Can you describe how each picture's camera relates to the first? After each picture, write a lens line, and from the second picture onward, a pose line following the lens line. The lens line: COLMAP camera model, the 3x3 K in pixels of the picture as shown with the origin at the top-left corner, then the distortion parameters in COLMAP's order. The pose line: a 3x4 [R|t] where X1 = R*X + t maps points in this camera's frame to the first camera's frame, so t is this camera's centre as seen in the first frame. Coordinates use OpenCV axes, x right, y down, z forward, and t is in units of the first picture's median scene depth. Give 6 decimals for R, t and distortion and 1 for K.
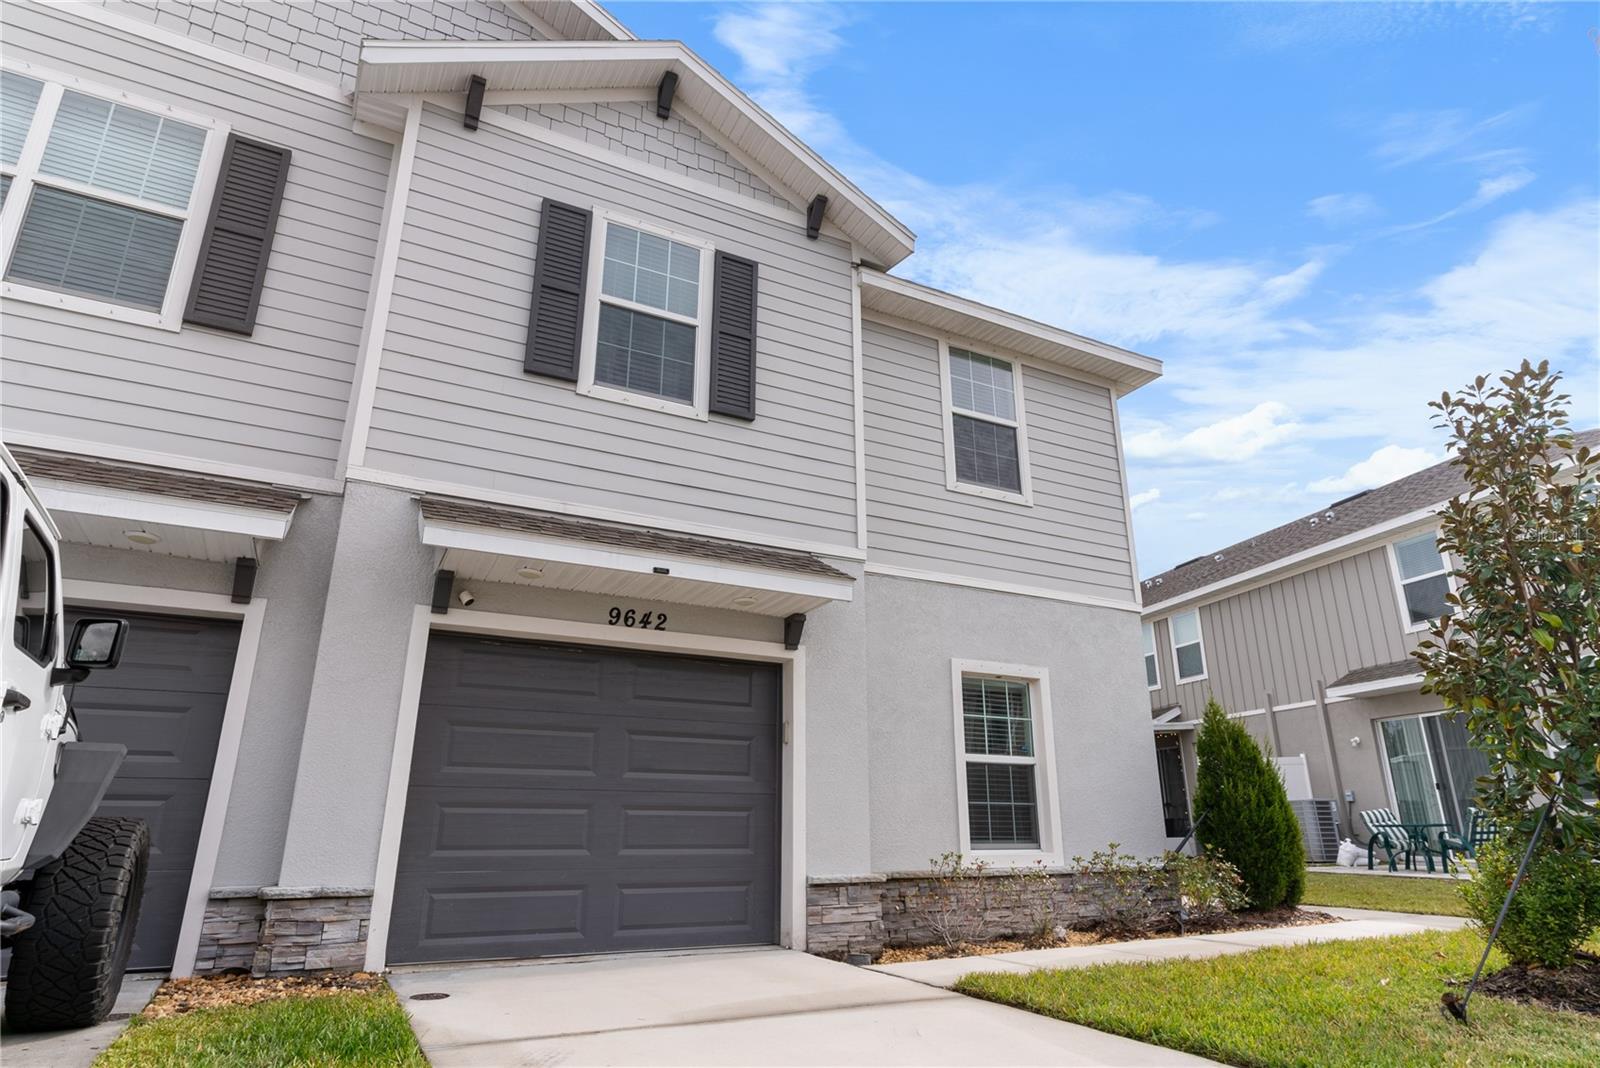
lens RADIAL K [[910.0, 0, 799.0], [0, 910.0, 534.1], [0, 0, 1]] dist [0.004033, -0.001445]
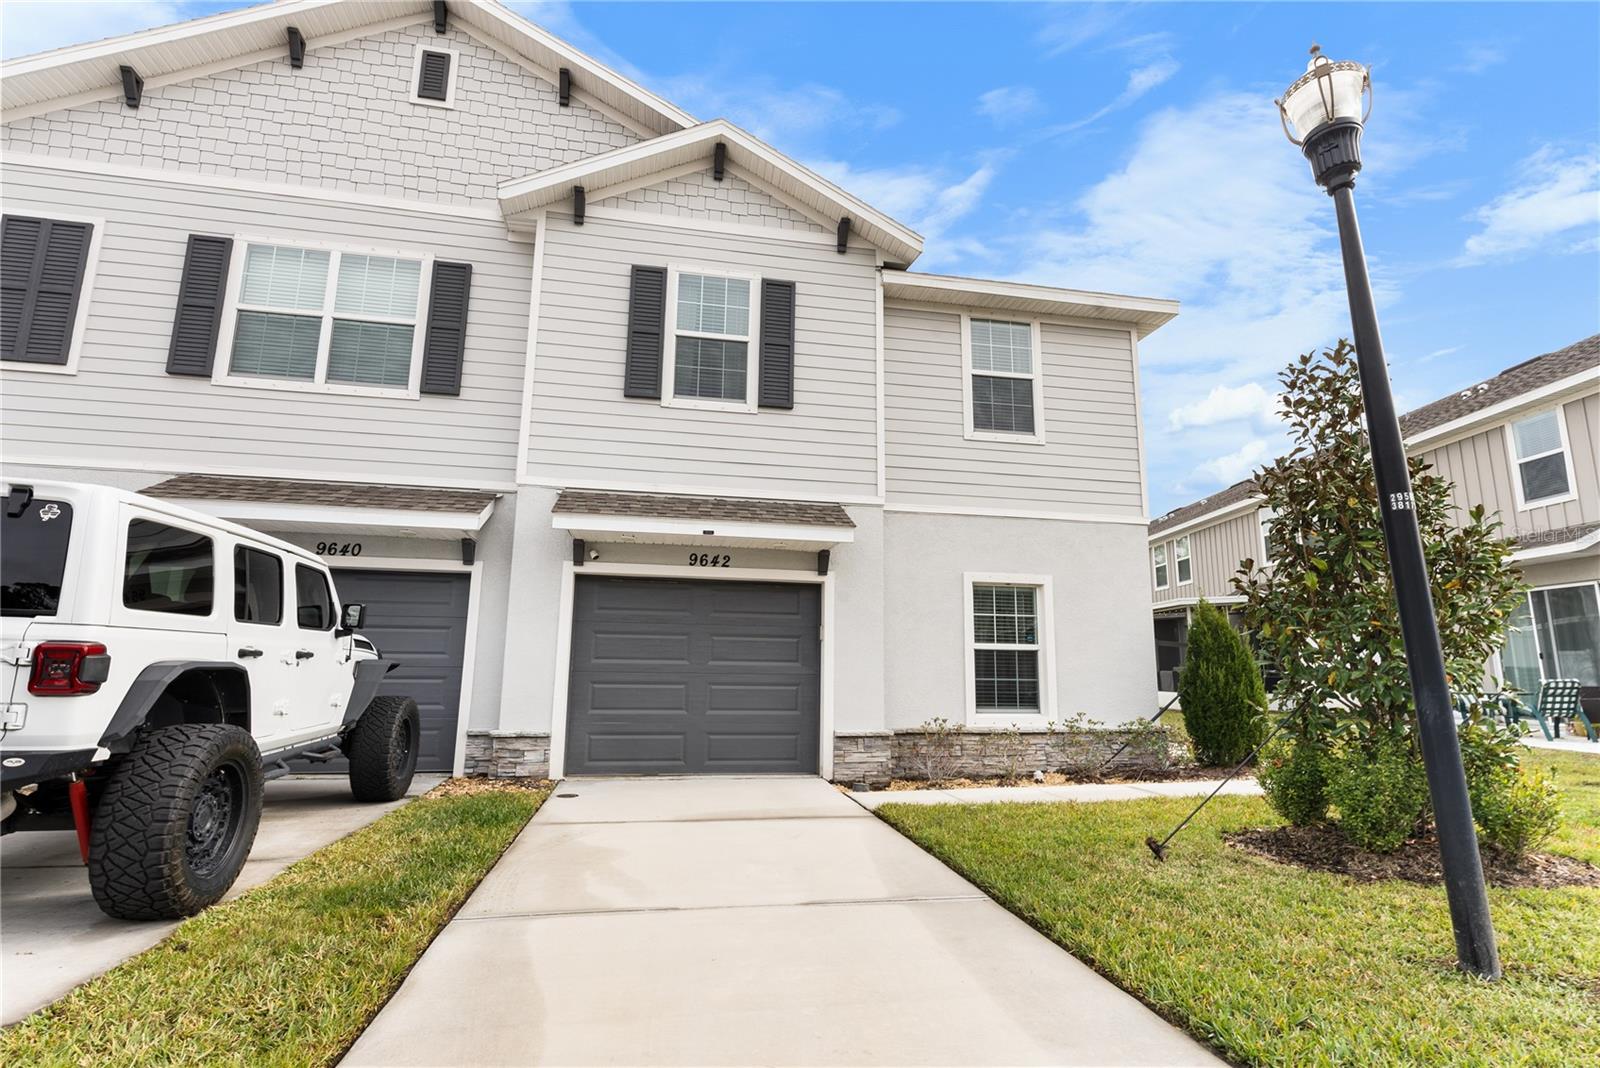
lens RADIAL K [[775.1, 0, 800.3], [0, 775.1, 535.4], [0, 0, 1]] dist [0.001707, 0.000581]
pose [[0.957093, -0.036793, -0.287436, 0.307653], [0.078121, 0.987943, 0.133663, -0.097110], [0.279053, -0.150383, 0.948427, -0.135630]]
